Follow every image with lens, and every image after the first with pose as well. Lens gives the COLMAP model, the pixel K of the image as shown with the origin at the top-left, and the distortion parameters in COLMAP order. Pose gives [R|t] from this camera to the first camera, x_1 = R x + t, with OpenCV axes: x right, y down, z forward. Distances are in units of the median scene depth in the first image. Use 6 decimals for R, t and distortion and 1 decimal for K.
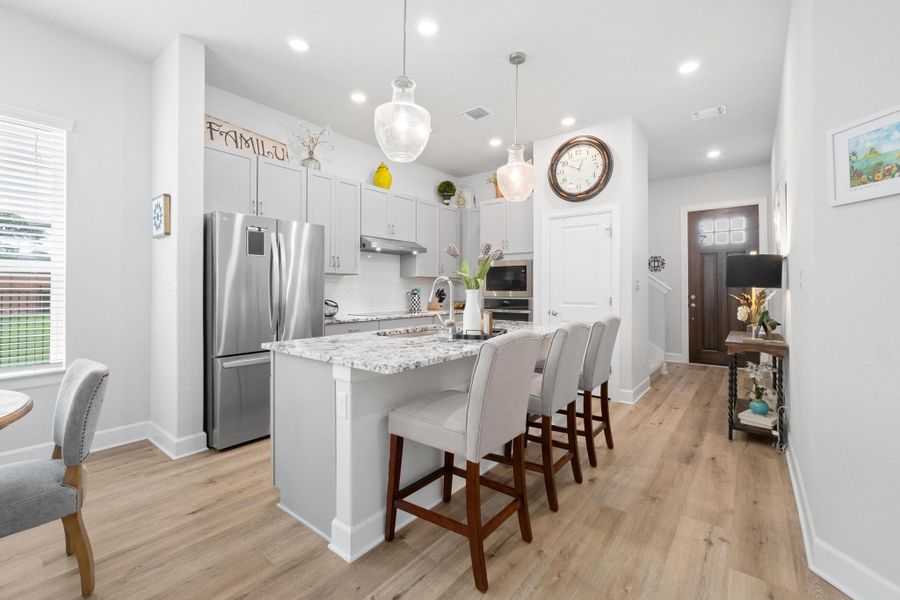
lens RADIAL K [[385.4, 0, 450.0], [0, 385.4, 287.3], [0, 0, 1]] dist [-0.006459, 0.000577]
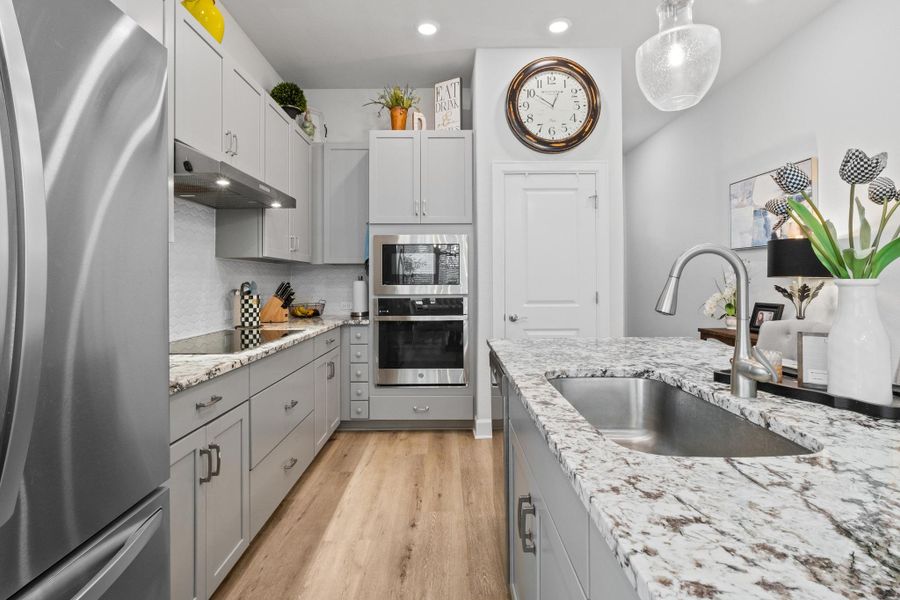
lens RADIAL K [[441.5, 0, 448.7], [0, 441.5, 277.3], [0, 0, 1]] dist [-0.001914, 0.000157]
pose [[0.783122, 0.002004, 0.621865, -0.359651], [0.001759, 0.999984, -0.005437, 0.001931], [-0.621865, 0.005352, 0.783106, 0.614892]]
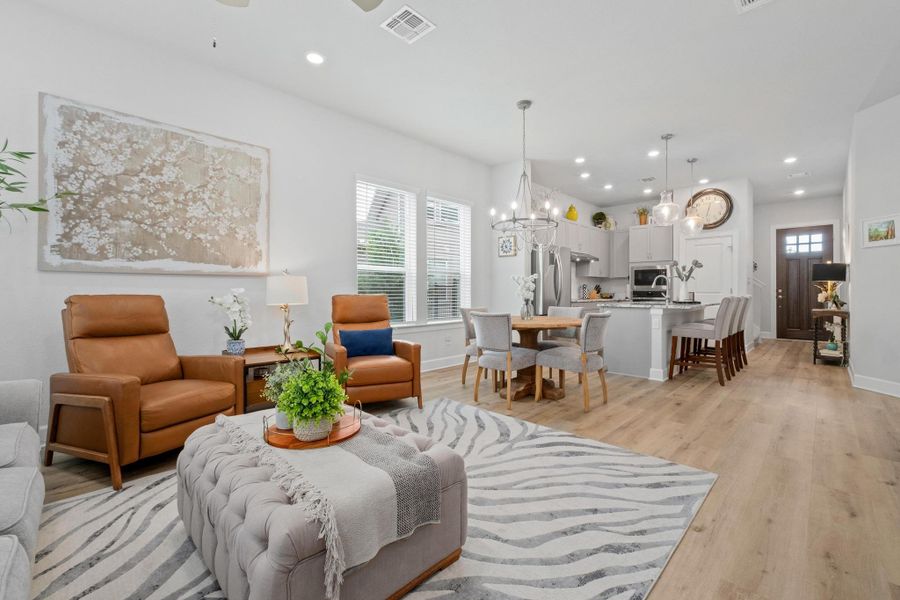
lens RADIAL K [[378.9, 0, 448.8], [0, 378.9, 289.8], [0, 0, 1]] dist [-0.008034, 0.000918]
pose [[0.992748, 0.001285, -0.120206, -0.674813], [-0.000825, 0.999992, 0.003876, 0.030593], [0.120210, -0.003749, 0.992741, -0.849522]]
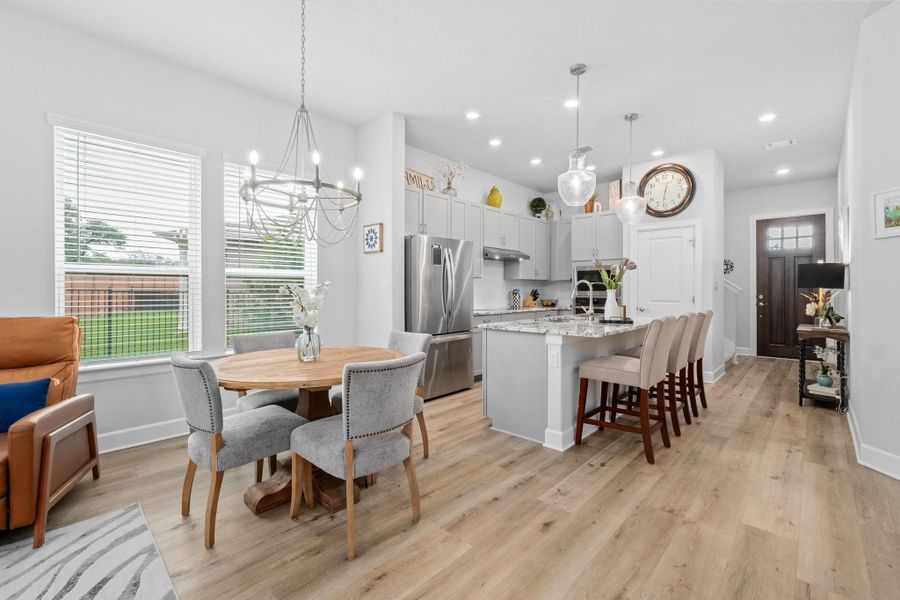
lens RADIAL K [[391.8, 0, 449.6], [0, 391.8, 289.9], [0, 0, 1]] dist [-0.003100, 0.000070]
pose [[0.996060, 0.000452, -0.088675, -0.283915], [0.000053, 0.999984, 0.005689, -0.001145], [0.088677, -0.005671, 0.996044, -0.355171]]
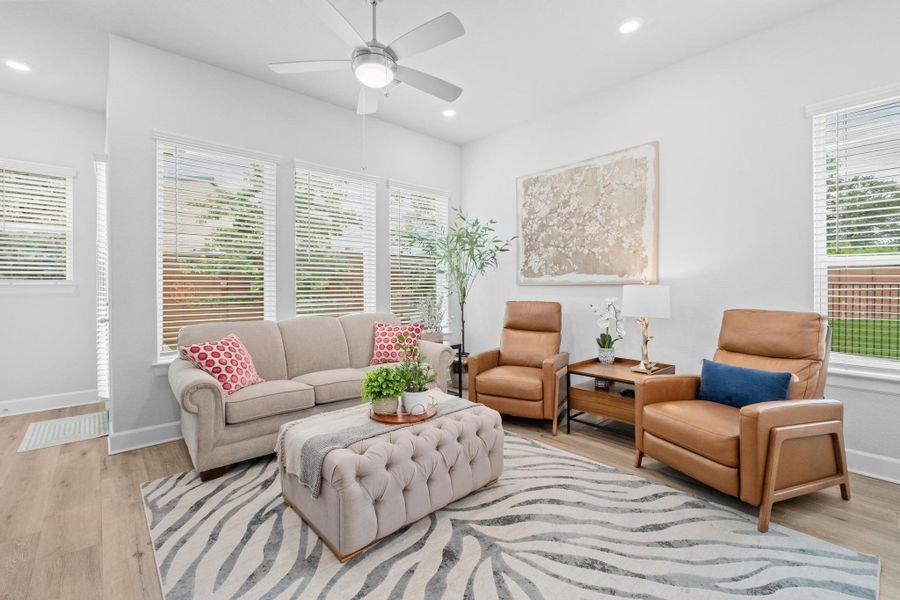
lens RADIAL K [[385.4, 0, 450.0], [0, 385.4, 287.3], [0, 0, 1]] dist [-0.006459, 0.000577]
pose [[-0.157920, 0.002182, -0.987450, -0.282894], [0.008593, 0.999963, 0.000836, 0.000694], [0.987415, -0.008353, -0.157932, -0.232087]]
